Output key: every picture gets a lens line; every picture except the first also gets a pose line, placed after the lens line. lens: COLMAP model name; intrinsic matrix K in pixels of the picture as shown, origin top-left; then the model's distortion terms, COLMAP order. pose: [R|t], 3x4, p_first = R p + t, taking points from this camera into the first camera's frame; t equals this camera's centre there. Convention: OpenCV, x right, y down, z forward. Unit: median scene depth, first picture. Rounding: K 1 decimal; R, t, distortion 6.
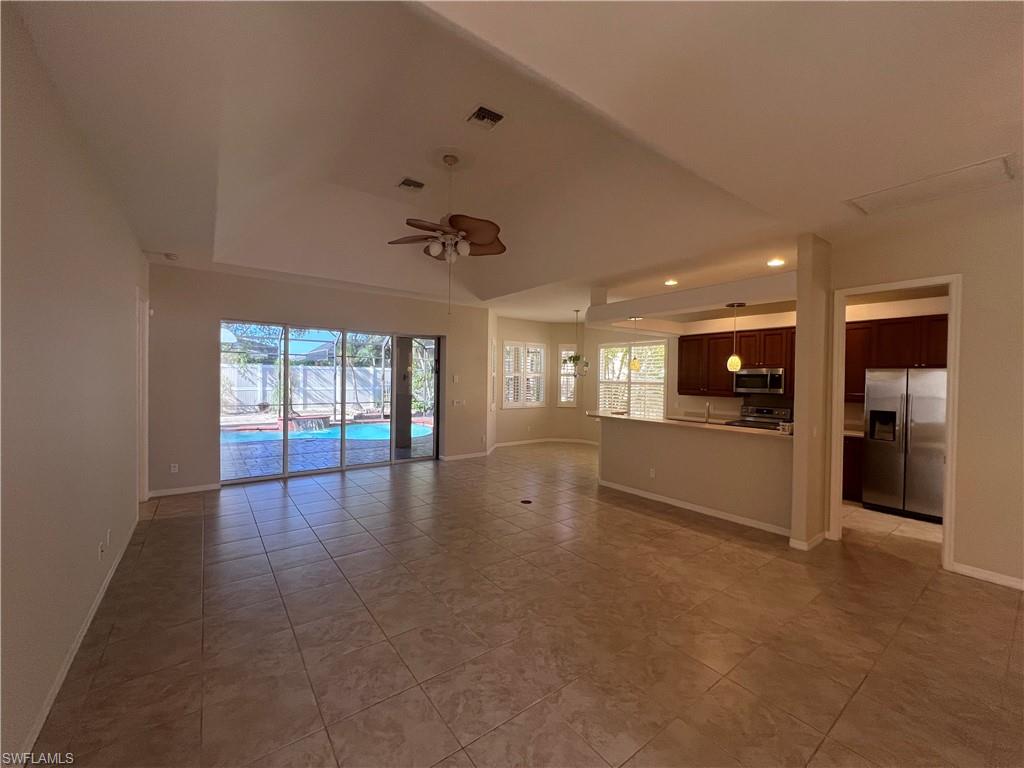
lens RADIAL K [[409.9, 0, 510.0], [0, 409.9, 381.9], [0, 0, 1]] dist [0.000541, -0.000088]
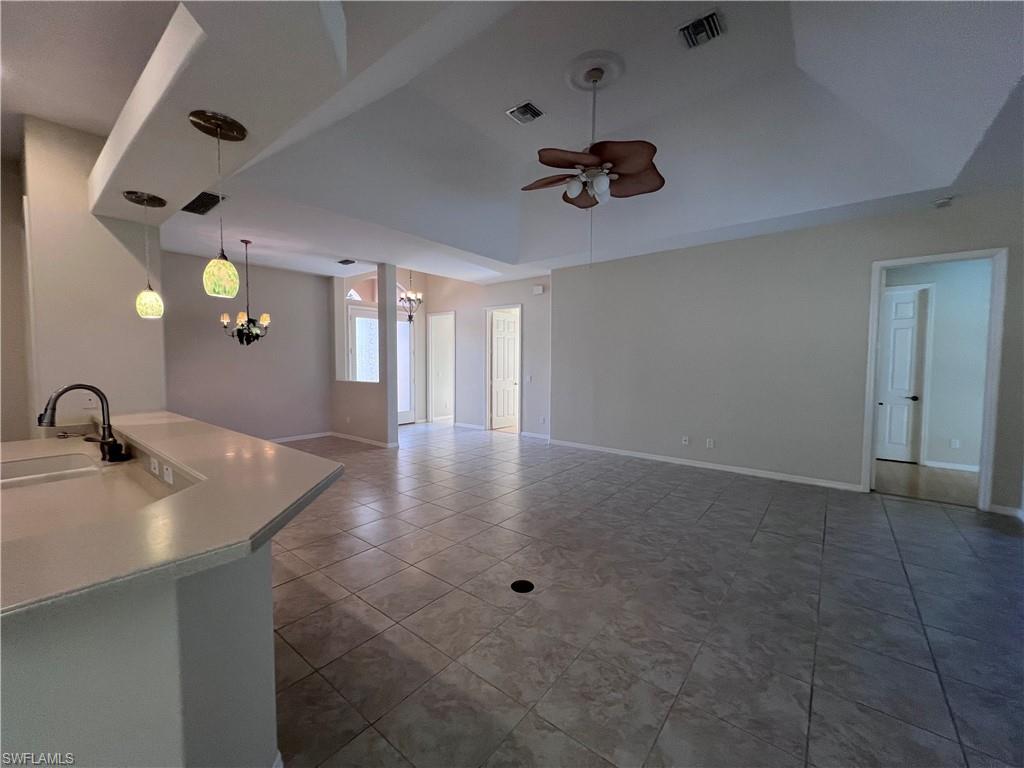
lens RADIAL K [[409.9, 0, 510.0], [0, 409.9, 381.9], [0, 0, 1]] dist [0.000541, -0.000088]
pose [[-0.966688, -0.003000, -0.255939, 0.197073], [-0.018019, 0.998248, 0.056356, 0.020240], [0.255322, 0.059091, -0.965049, 1.578110]]
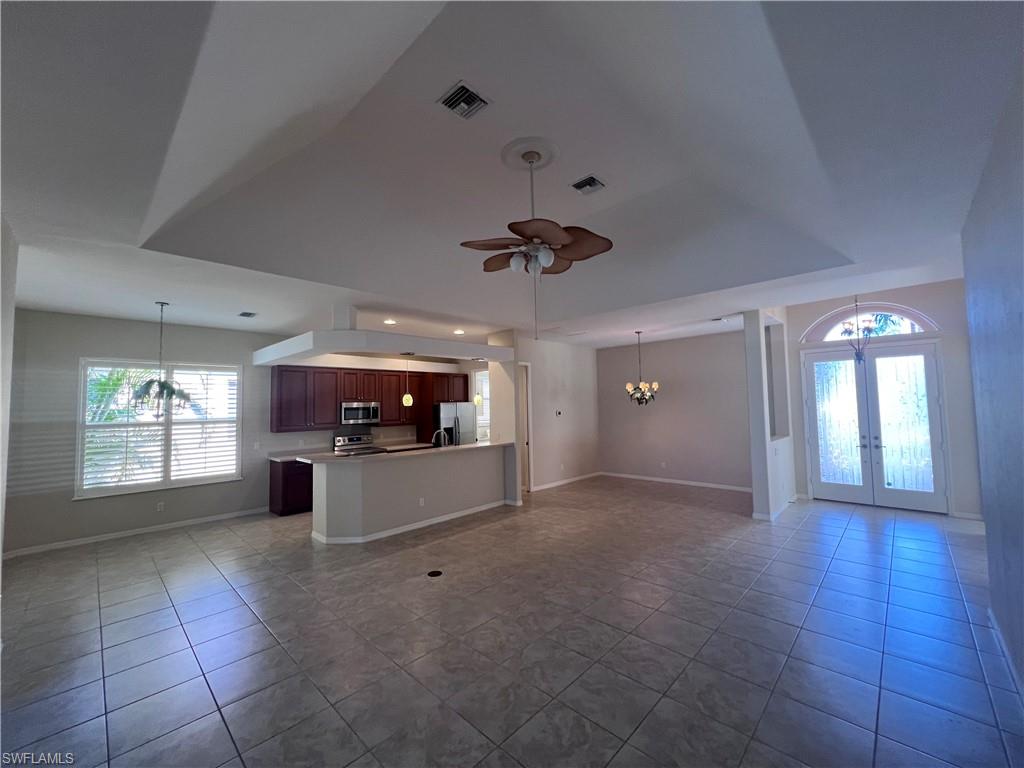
lens RADIAL K [[409.9, 0, 510.0], [0, 409.9, 381.9], [0, 0, 1]] dist [0.000541, -0.000088]
pose [[-0.163141, 0.045325, 0.985561, -0.840723], [0.027843, 0.998758, -0.041323, -0.042090], [-0.986210, 0.020699, -0.164201, 1.059025]]
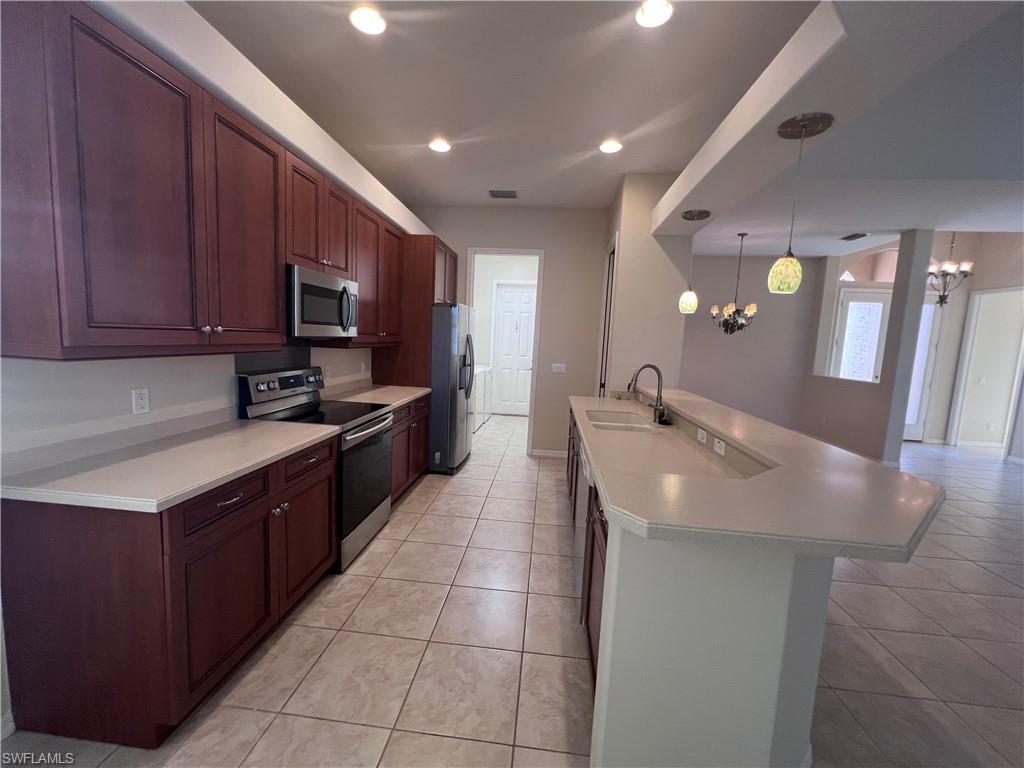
lens RADIAL K [[409.9, 0, 510.0], [0, 409.9, 381.9], [0, 0, 1]] dist [0.000541, -0.000088]
pose [[-0.740149, -0.118089, 0.661993, 0.275686], [-0.048466, 0.991267, 0.122638, 0.017713], [-0.670694, 0.058687, -0.739409, 1.617811]]
